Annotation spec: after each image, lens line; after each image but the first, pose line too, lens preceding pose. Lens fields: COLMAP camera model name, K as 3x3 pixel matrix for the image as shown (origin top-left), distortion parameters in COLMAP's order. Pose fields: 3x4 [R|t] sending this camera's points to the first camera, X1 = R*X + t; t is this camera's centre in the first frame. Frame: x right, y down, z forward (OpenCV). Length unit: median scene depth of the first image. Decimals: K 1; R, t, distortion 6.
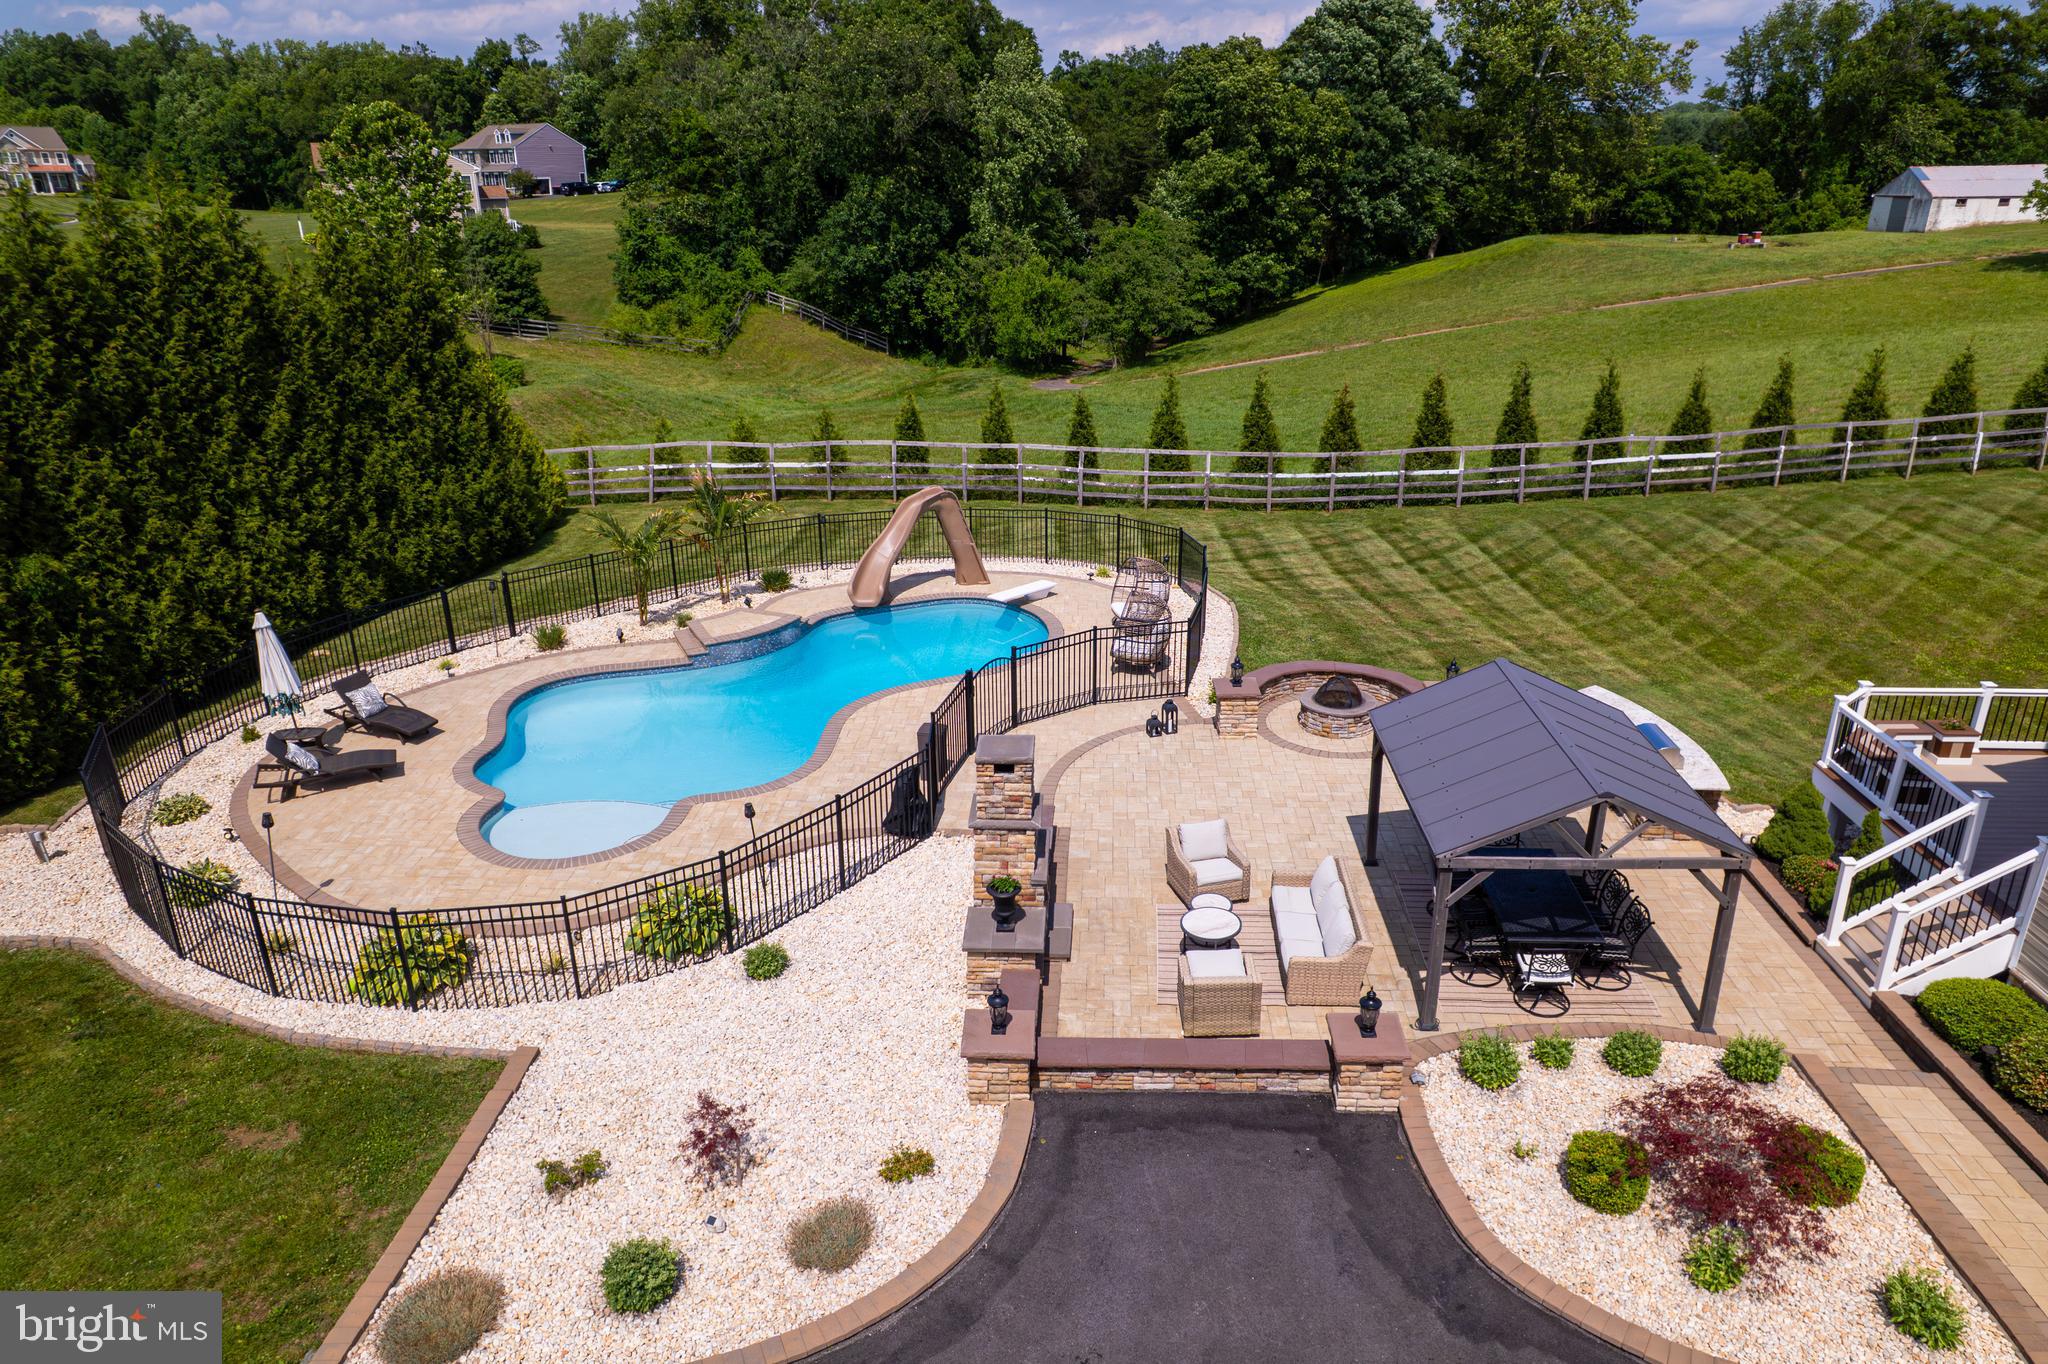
lens RADIAL K [[1305.1, 0, 1033.7], [0, 1305.1, 675.1], [0, 0, 1]] dist [-0.074886, 0.065438]
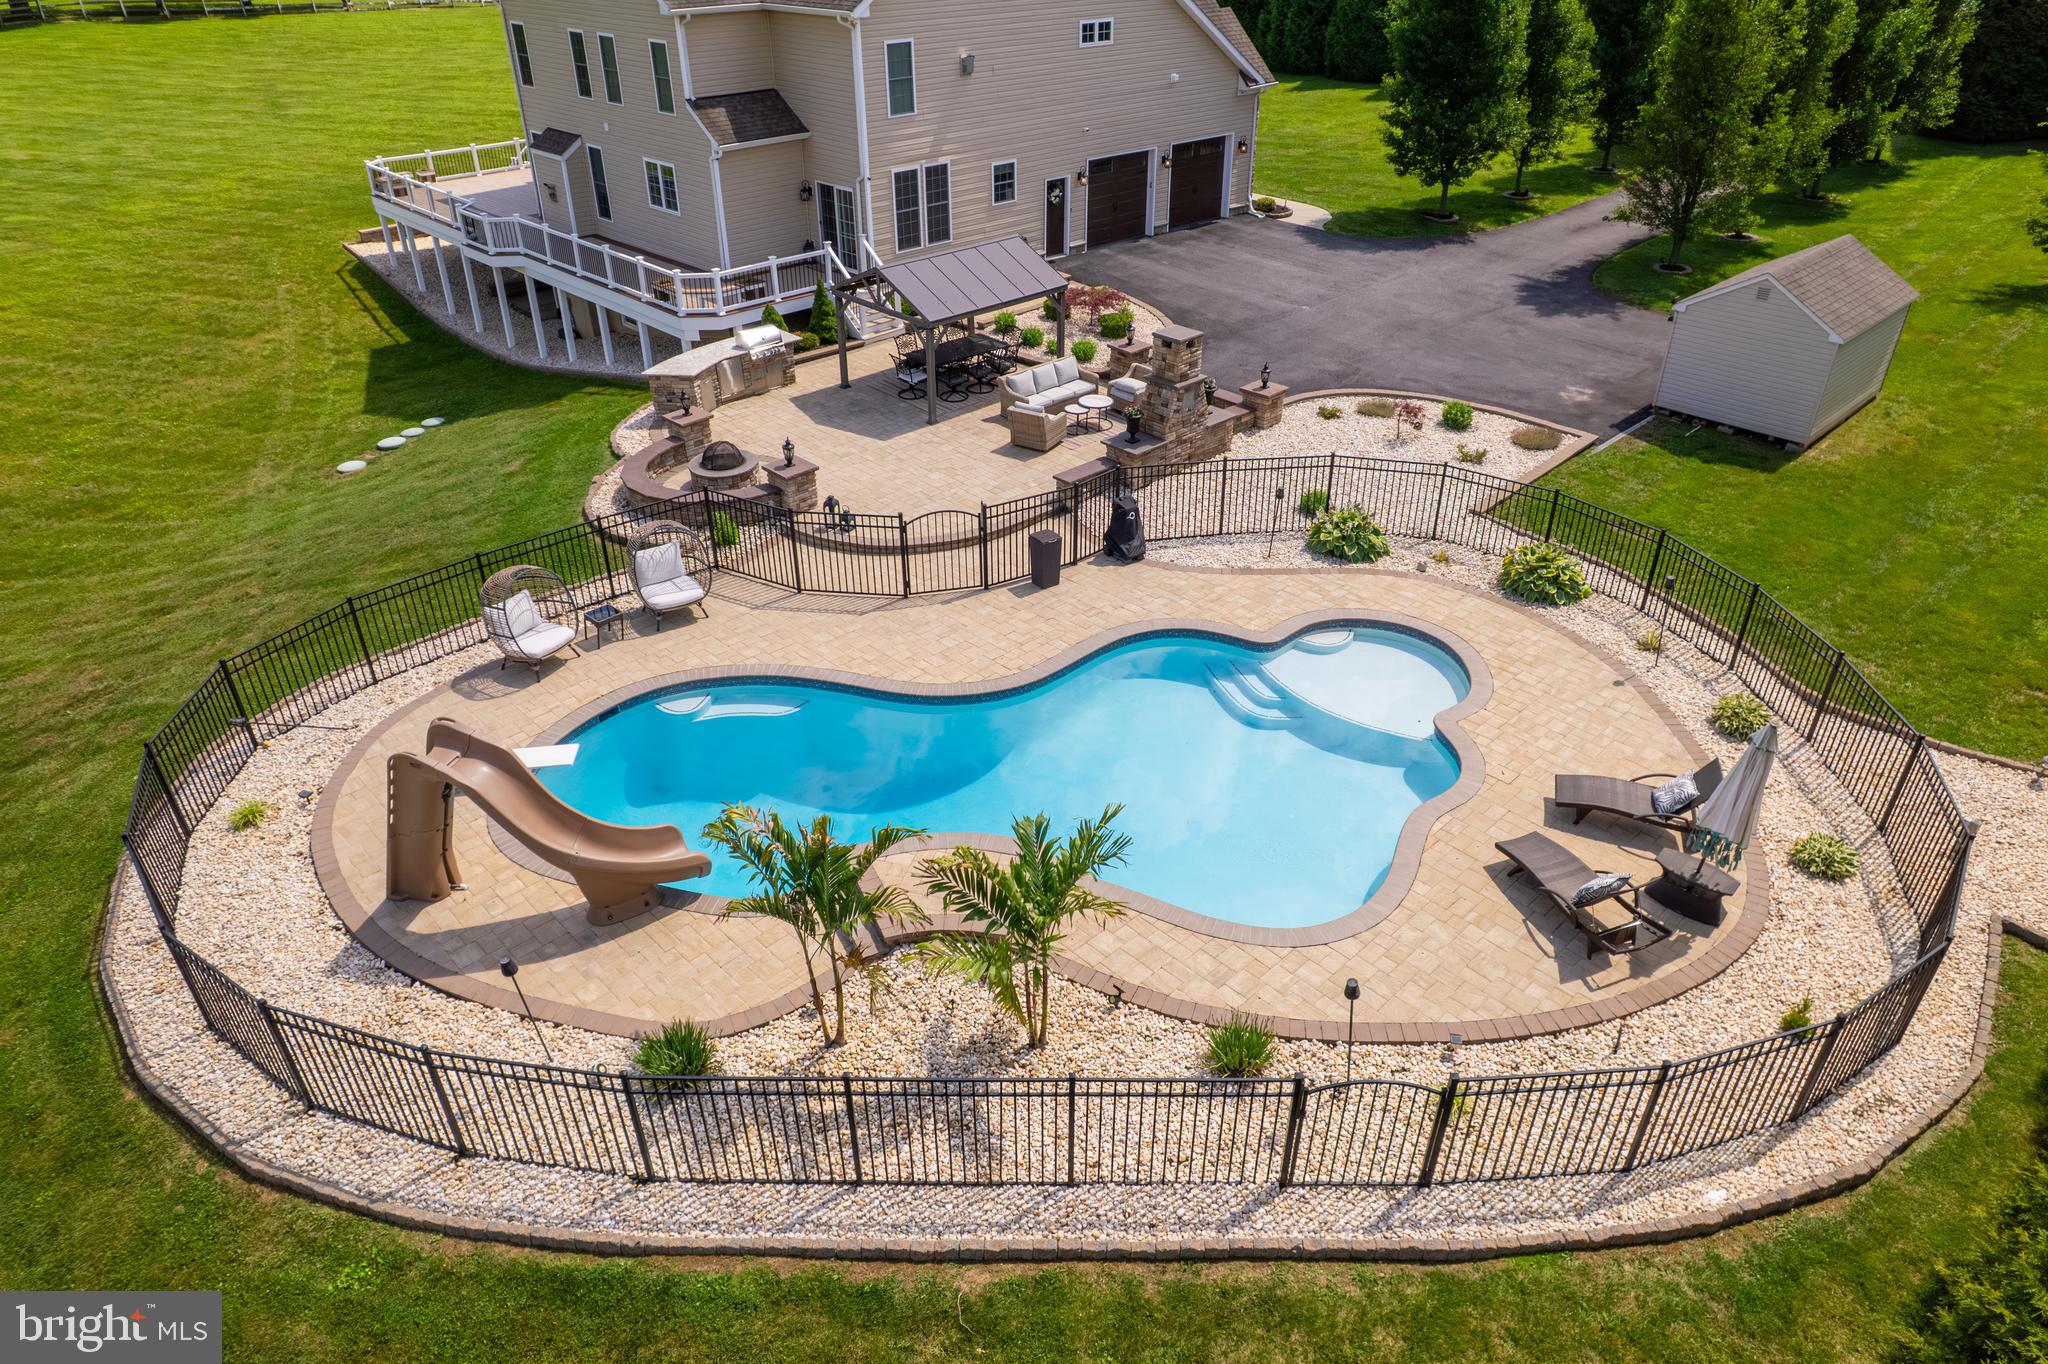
lens RADIAL K [[1305.1, 0, 1027.0], [0, 1305.1, 681.9], [0, 0, 1]] dist [-0.074886, 0.065438]
pose [[-0.721621, -0.363008, 0.589481, -0.140446], [0.260562, 0.646465, 0.717071, -0.122716], [-0.641381, 0.671050, -0.371916, 0.289763]]
